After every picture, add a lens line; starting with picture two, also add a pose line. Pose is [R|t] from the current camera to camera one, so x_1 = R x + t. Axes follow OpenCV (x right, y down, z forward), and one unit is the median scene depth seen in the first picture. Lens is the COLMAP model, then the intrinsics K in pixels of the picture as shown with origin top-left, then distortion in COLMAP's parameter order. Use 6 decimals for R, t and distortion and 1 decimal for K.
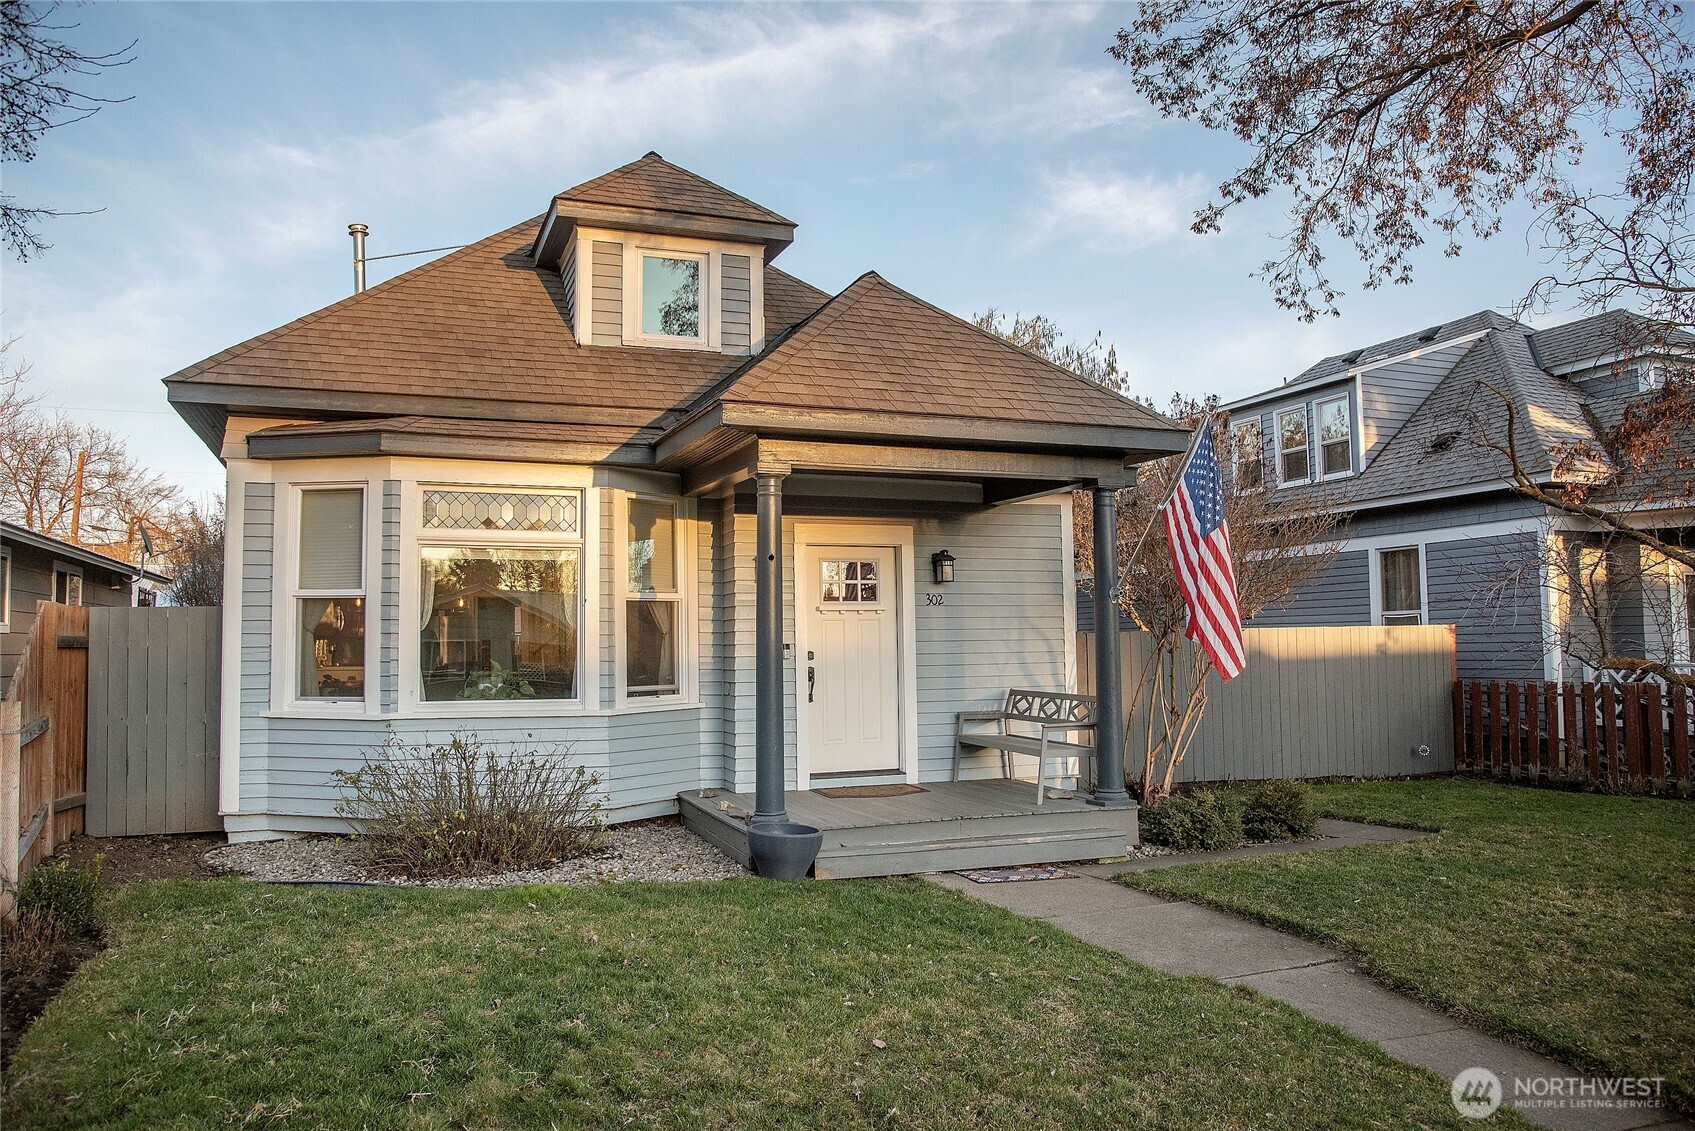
lens RADIAL K [[1204.1, 0, 844.8], [0, 1204.1, 516.0], [0, 0, 1]] dist [-0.071313, 0.001613]
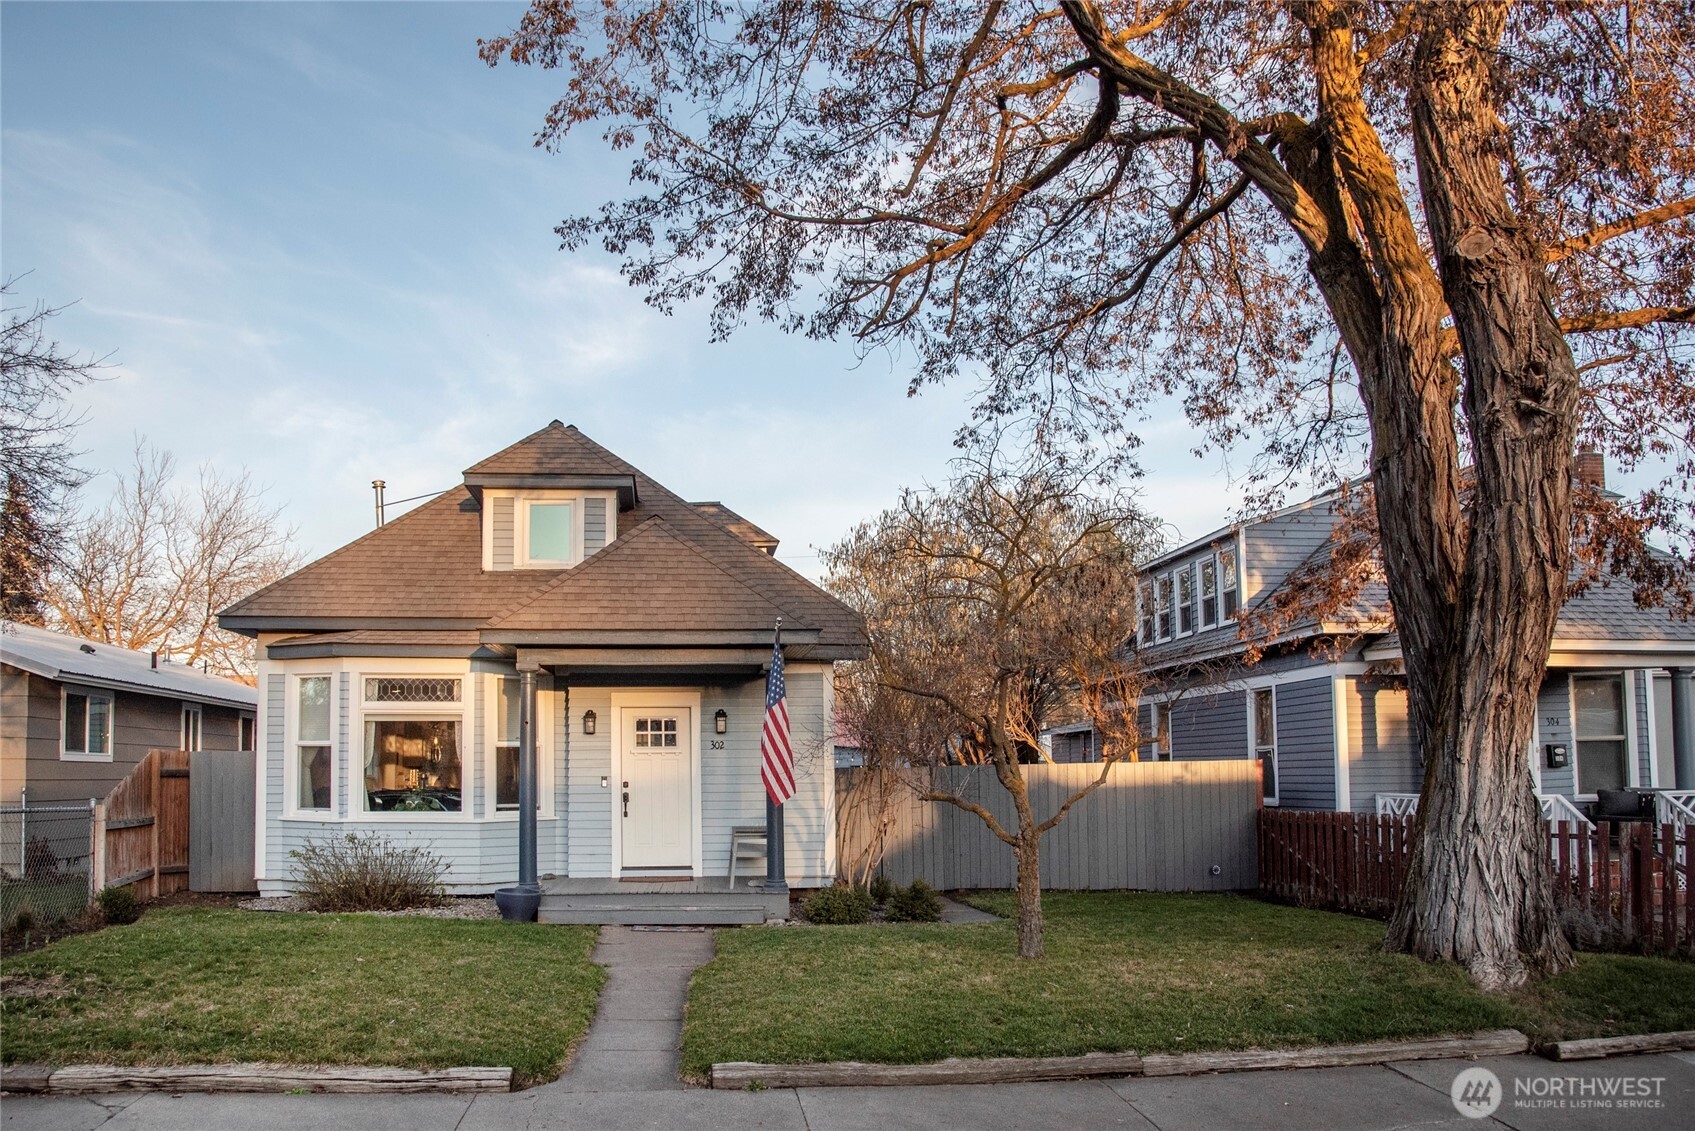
lens RADIAL K [[1419.9, 0, 847.5], [0, 1419.9, 565.5], [0, 0, 1]] dist [-0.108254, -0.003270]
pose [[0.963220, -0.037708, -0.266054, 0.676677], [0.027933, 0.998792, -0.040430, -0.068487], [0.267257, 0.031512, 0.963110, -0.551606]]
